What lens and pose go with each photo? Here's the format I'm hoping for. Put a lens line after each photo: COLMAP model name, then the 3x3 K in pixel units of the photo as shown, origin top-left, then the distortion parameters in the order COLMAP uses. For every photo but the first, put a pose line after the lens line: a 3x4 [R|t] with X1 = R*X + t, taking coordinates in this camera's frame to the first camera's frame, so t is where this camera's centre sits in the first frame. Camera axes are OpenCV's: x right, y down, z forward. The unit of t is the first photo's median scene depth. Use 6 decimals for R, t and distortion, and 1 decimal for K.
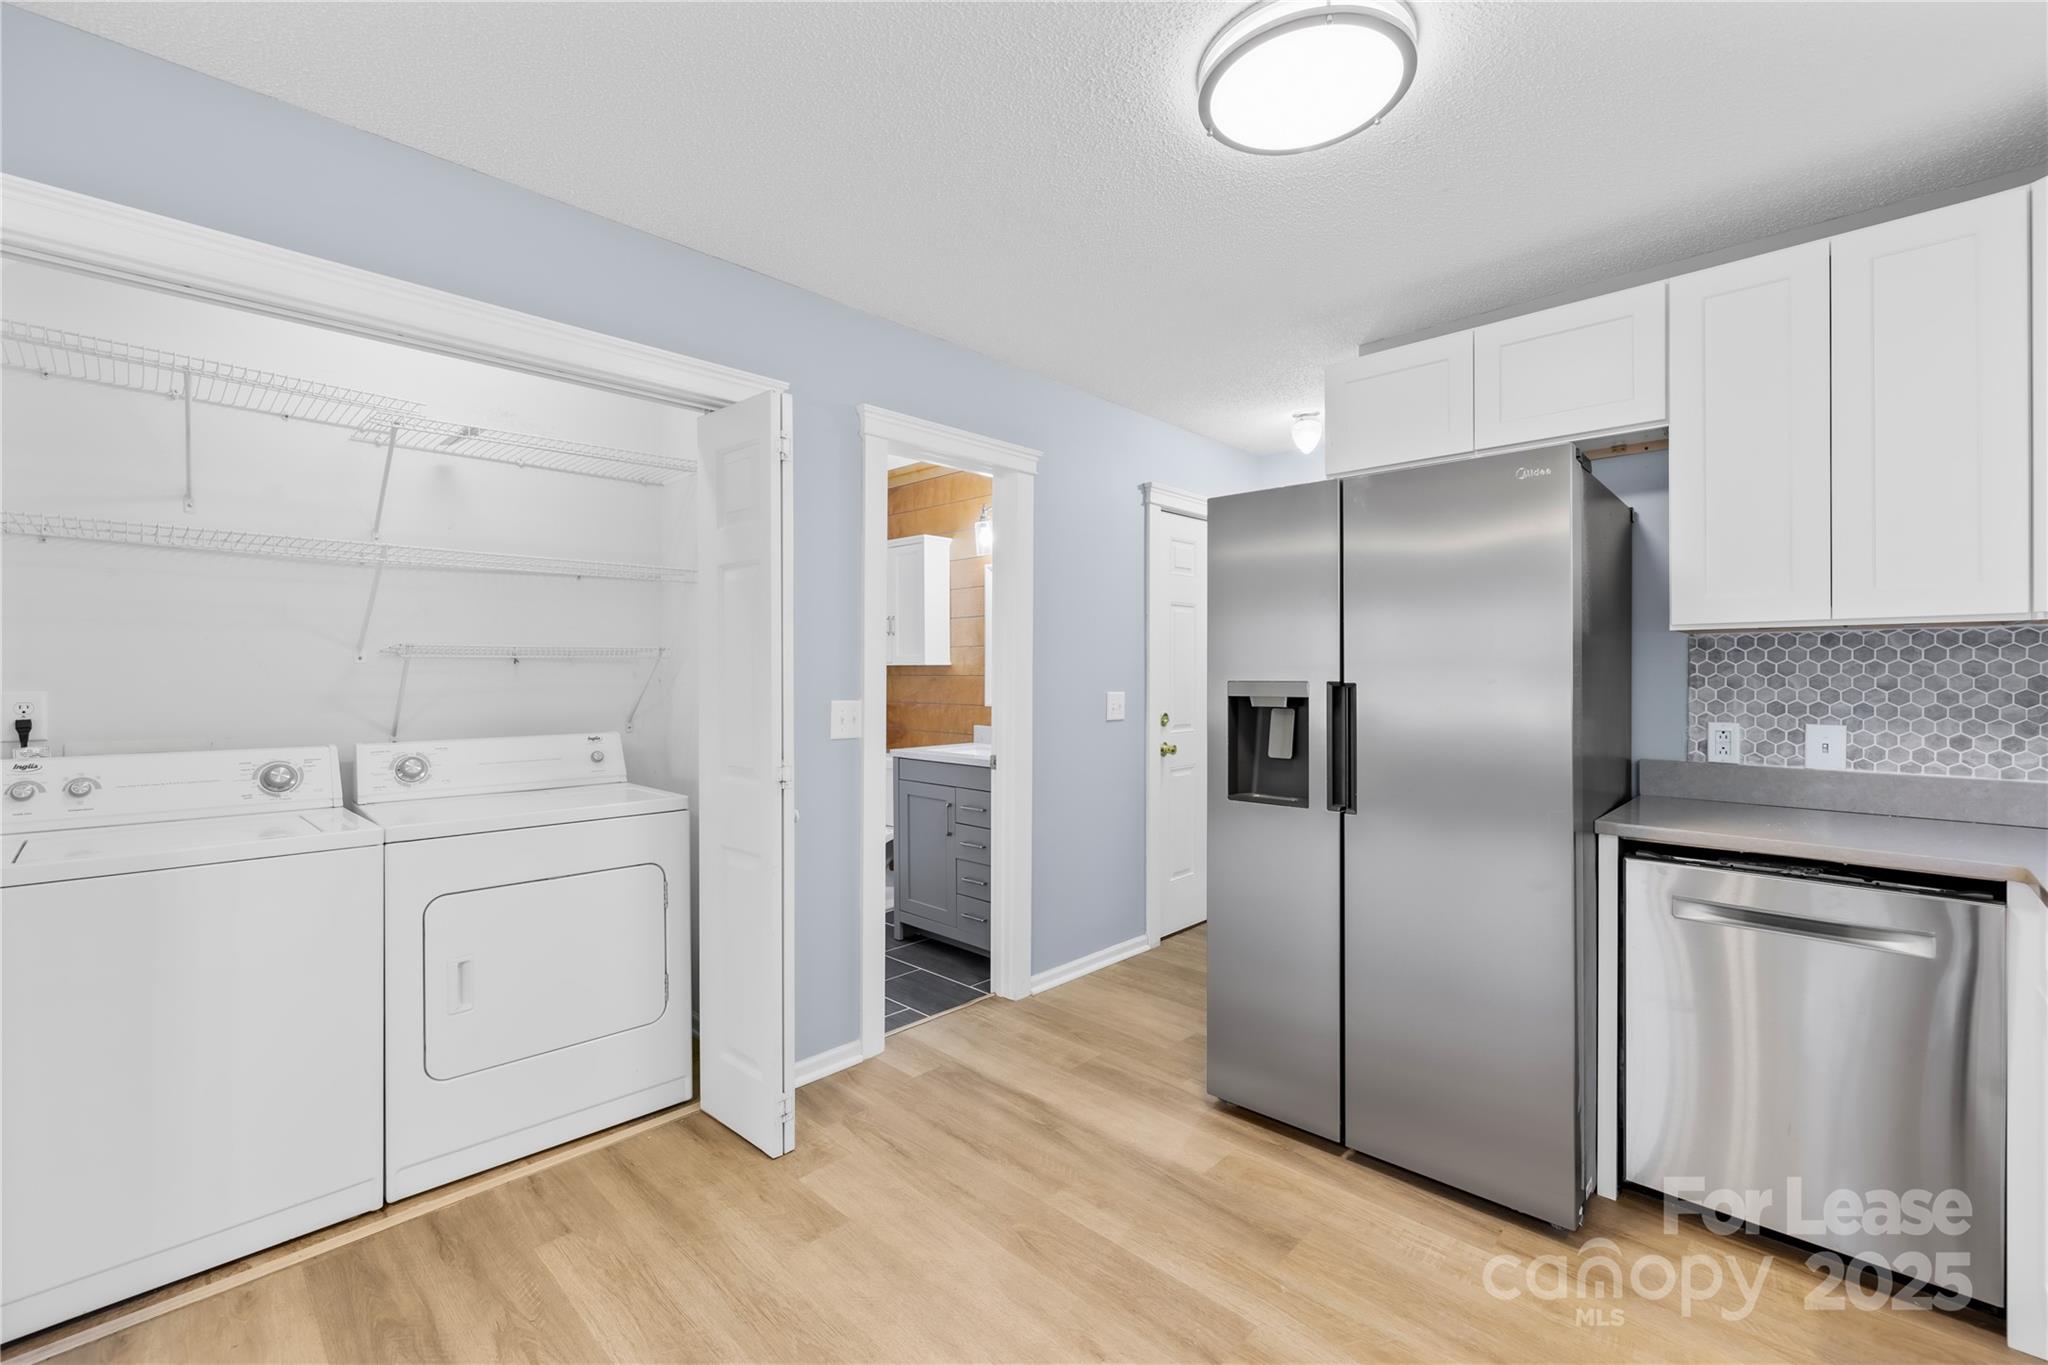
lens RADIAL K [[858.5, 0, 1024.0], [0, 858.5, 682.5], [0, 0, 1]] dist [-0.002589, -0.000262]
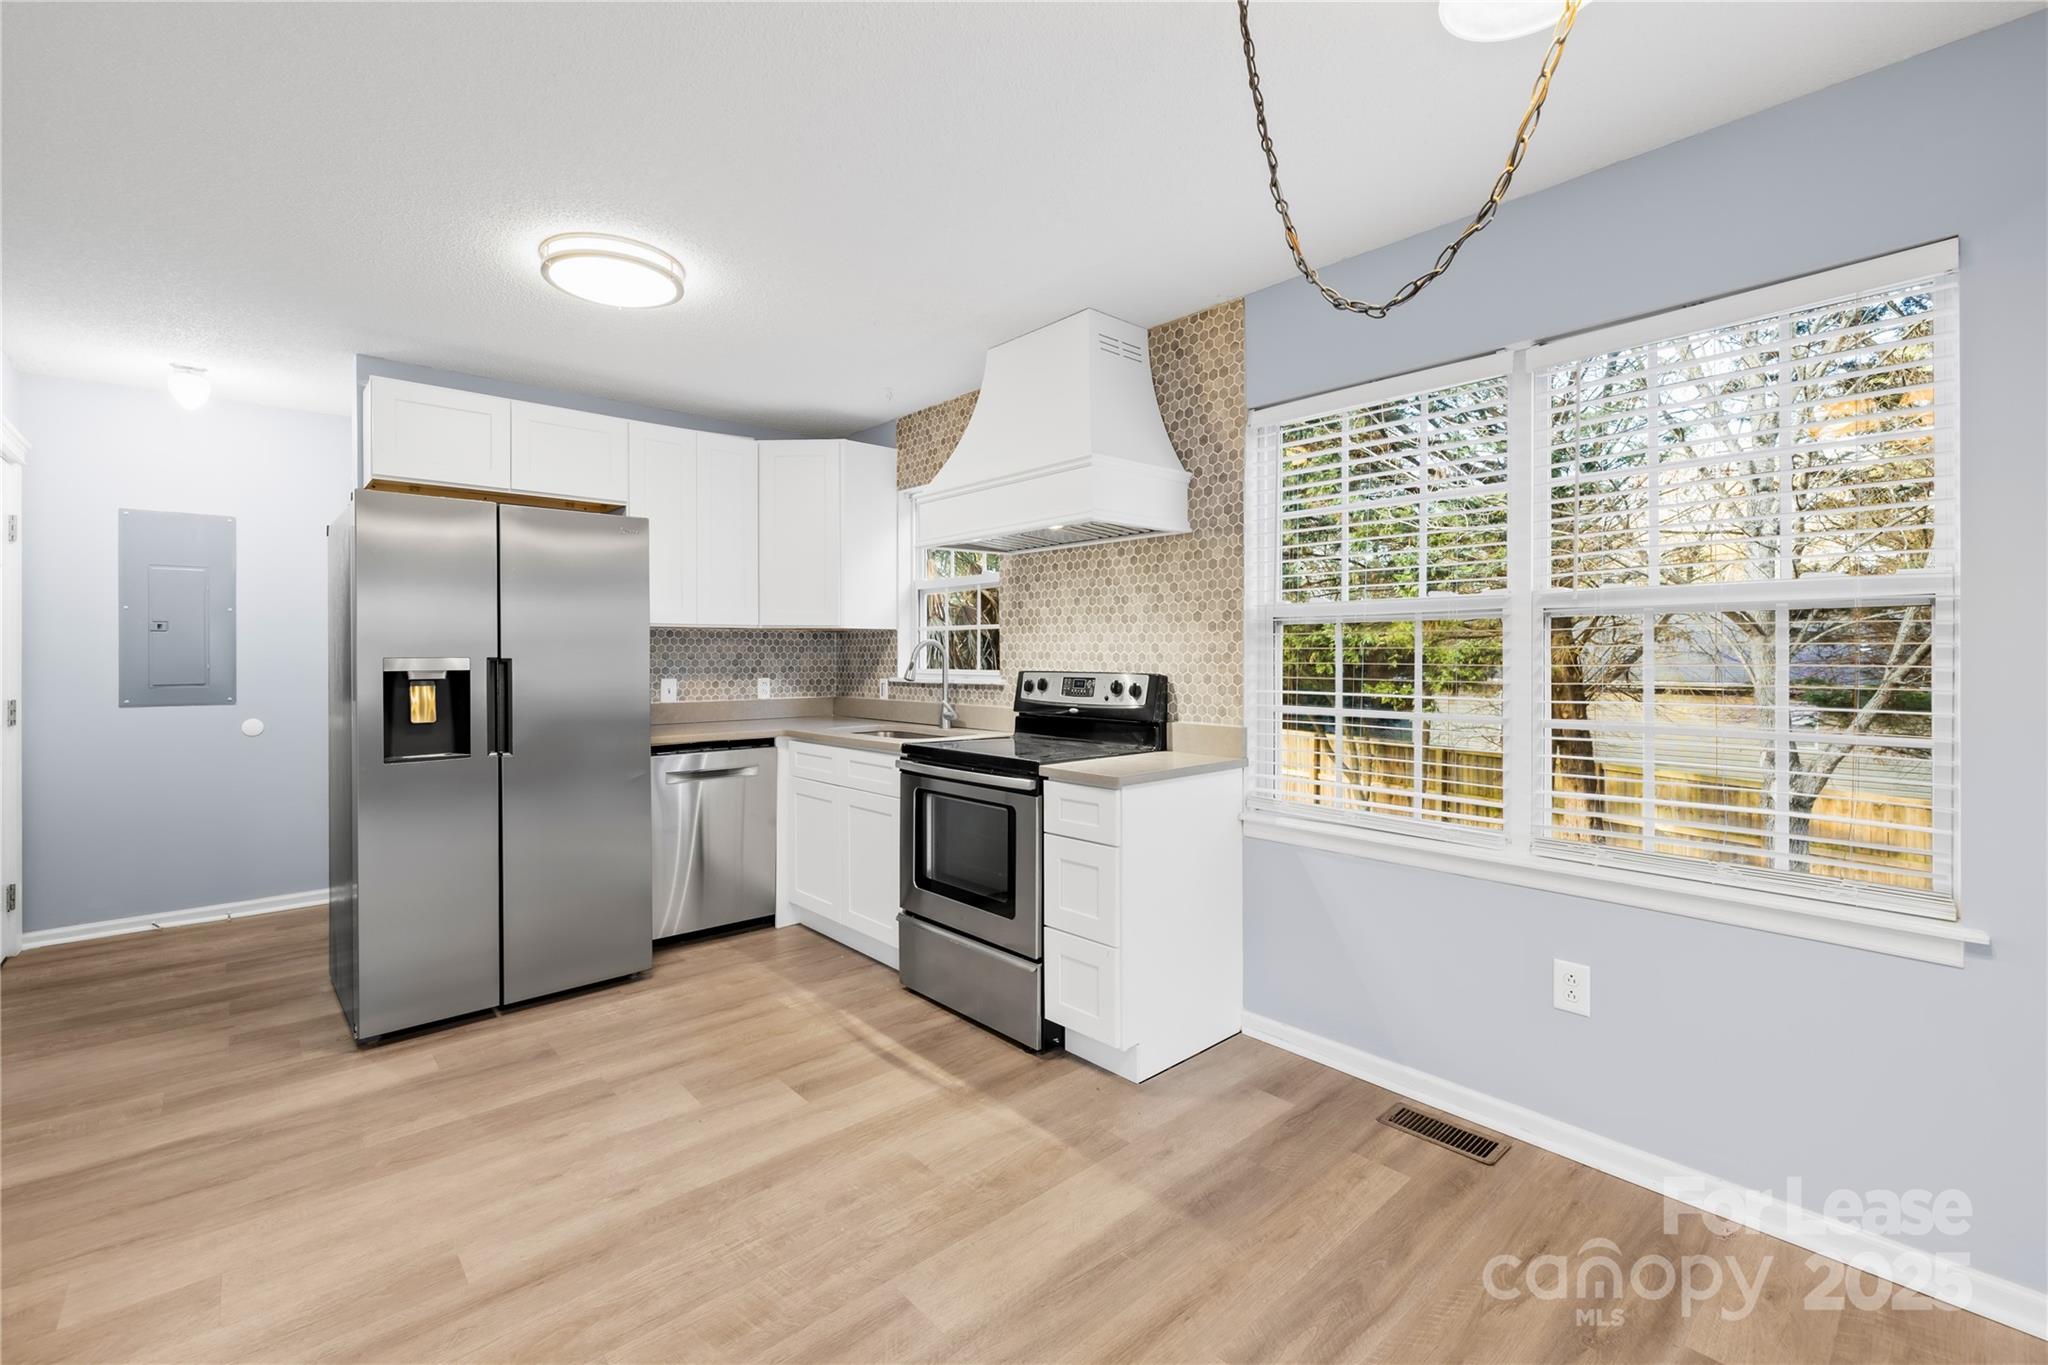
lens RADIAL K [[887.3, 0, 1005.8], [0, 887.3, 654.0], [0, 0, 1]] dist [0.000850, 0.000085]
pose [[0.074496, -0.002495, 0.997218, -0.944918], [0.008218, 0.999964, 0.001888, -0.002401], [-0.997187, 0.008054, 0.074513, 0.113086]]
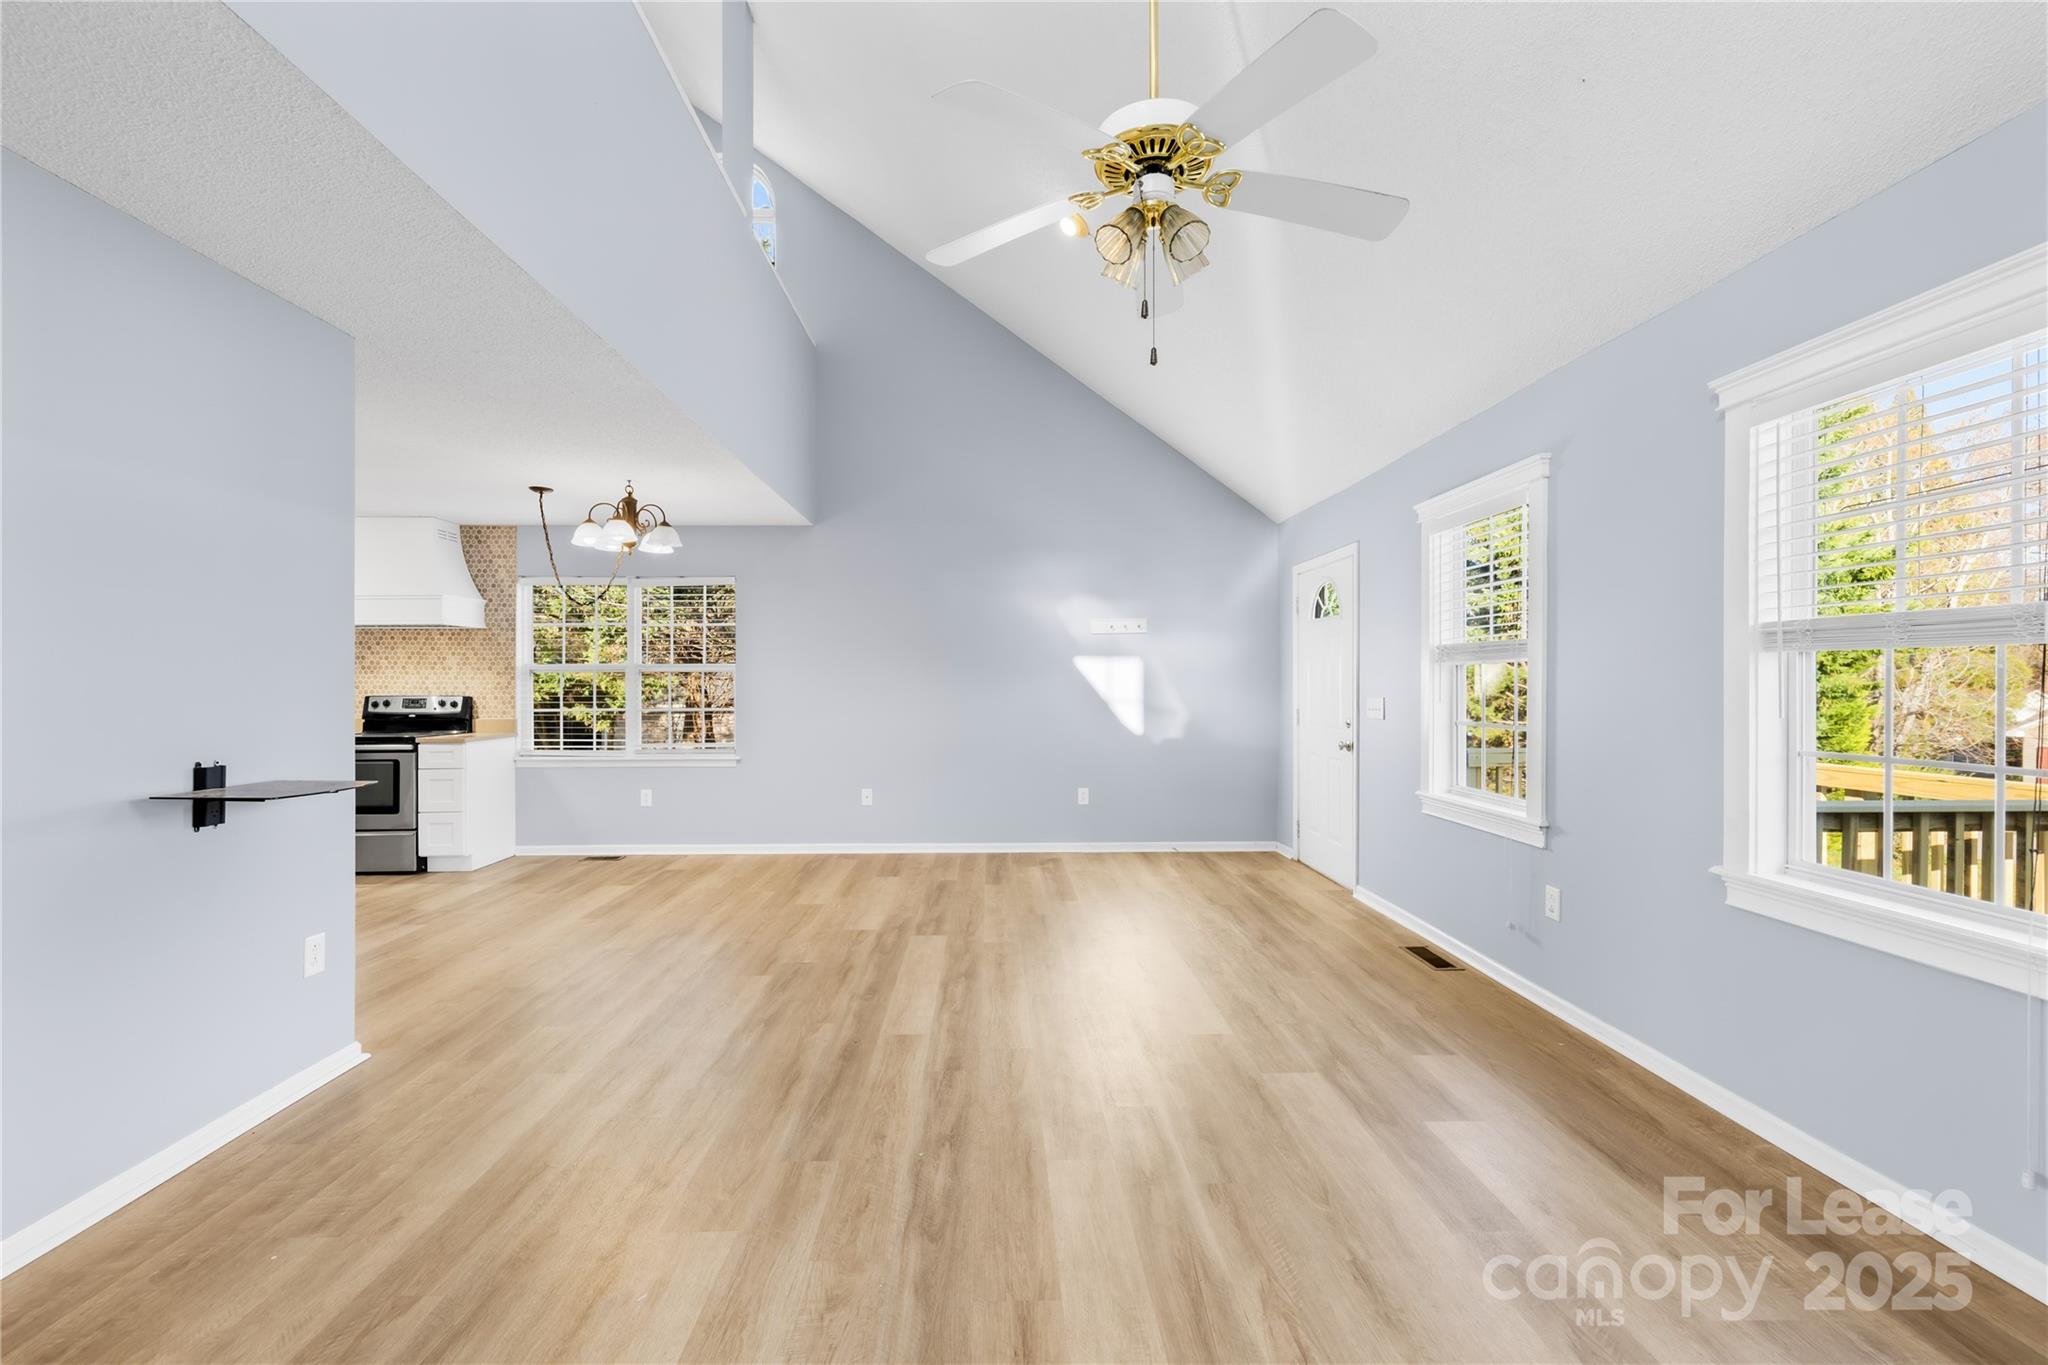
lens RADIAL K [[864.6, 0, 1013.6], [0, 864.6, 681.1], [0, 0, 1]] dist [0.004079, -0.000185]
pose [[-0.716748, 0.002407, 0.697329, -2.778613], [0.004736, 0.999988, 0.001416, -0.009768], [-0.697317, 0.004317, -0.716750, 0.761893]]
